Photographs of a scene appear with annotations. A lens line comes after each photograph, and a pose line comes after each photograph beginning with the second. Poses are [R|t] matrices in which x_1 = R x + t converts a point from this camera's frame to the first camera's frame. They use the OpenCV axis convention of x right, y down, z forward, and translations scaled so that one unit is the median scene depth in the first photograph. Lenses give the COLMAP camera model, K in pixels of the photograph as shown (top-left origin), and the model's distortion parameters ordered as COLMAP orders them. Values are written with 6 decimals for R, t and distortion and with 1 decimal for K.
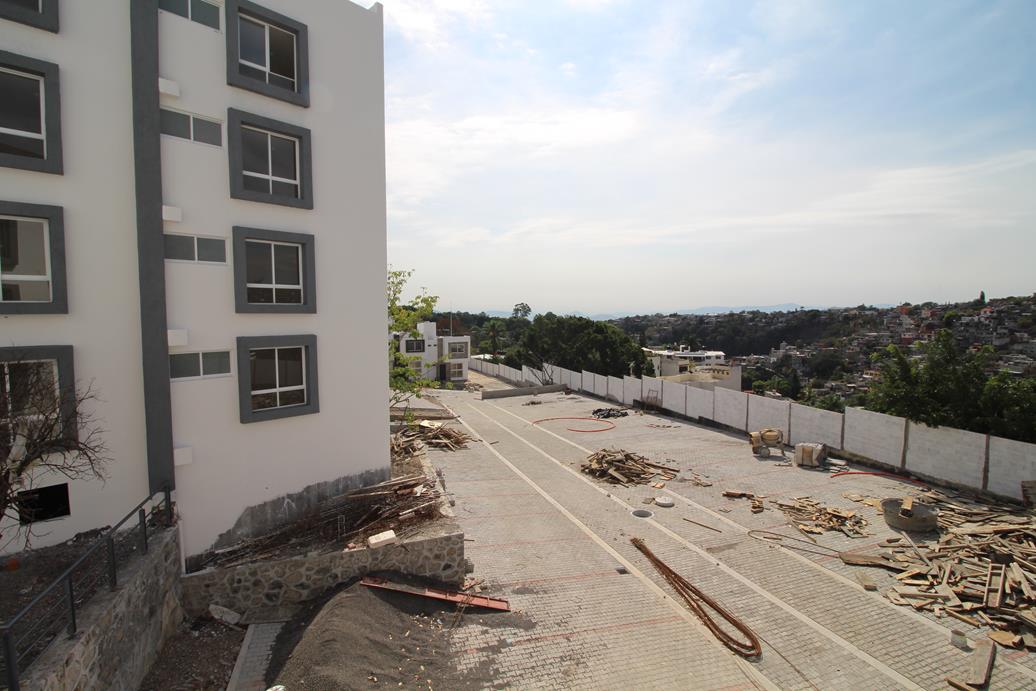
lens RADIAL K [[480.8, 0, 519.6], [0, 480.8, 338.7], [0, 0, 1]] dist [0.003152, -0.014164]
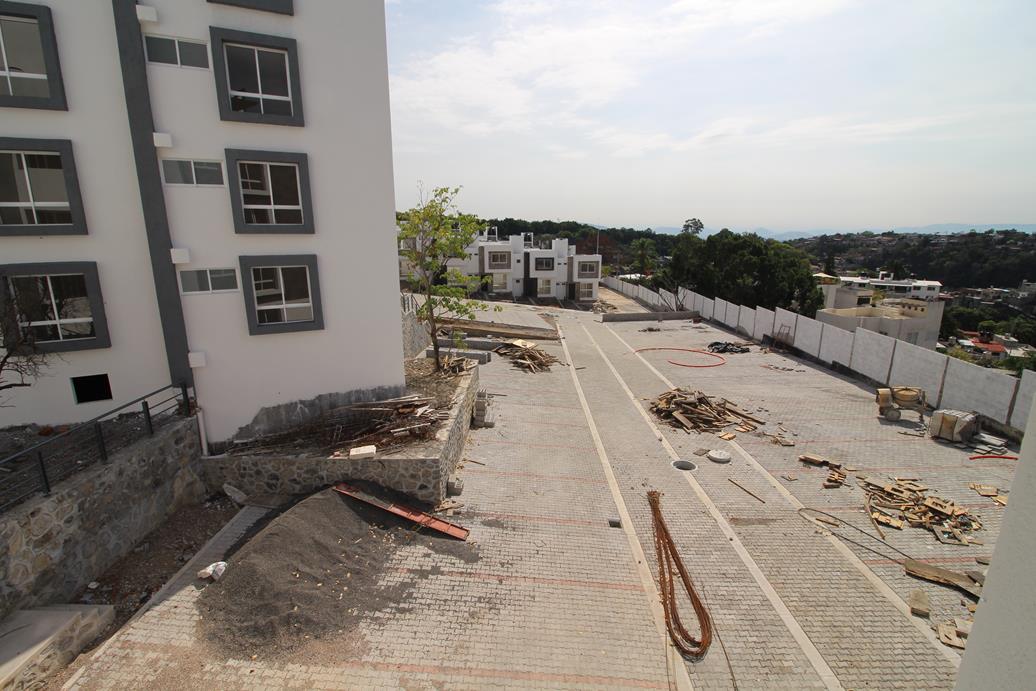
lens RADIAL K [[480.8, 0, 519.6], [0, 480.8, 338.7], [0, 0, 1]] dist [0.003152, -0.014164]
pose [[0.943167, 0.078487, -0.322916, 0.326202], [-0.022565, 0.984592, 0.173406, -0.019164], [0.331551, -0.156264, 0.930406, 0.149984]]
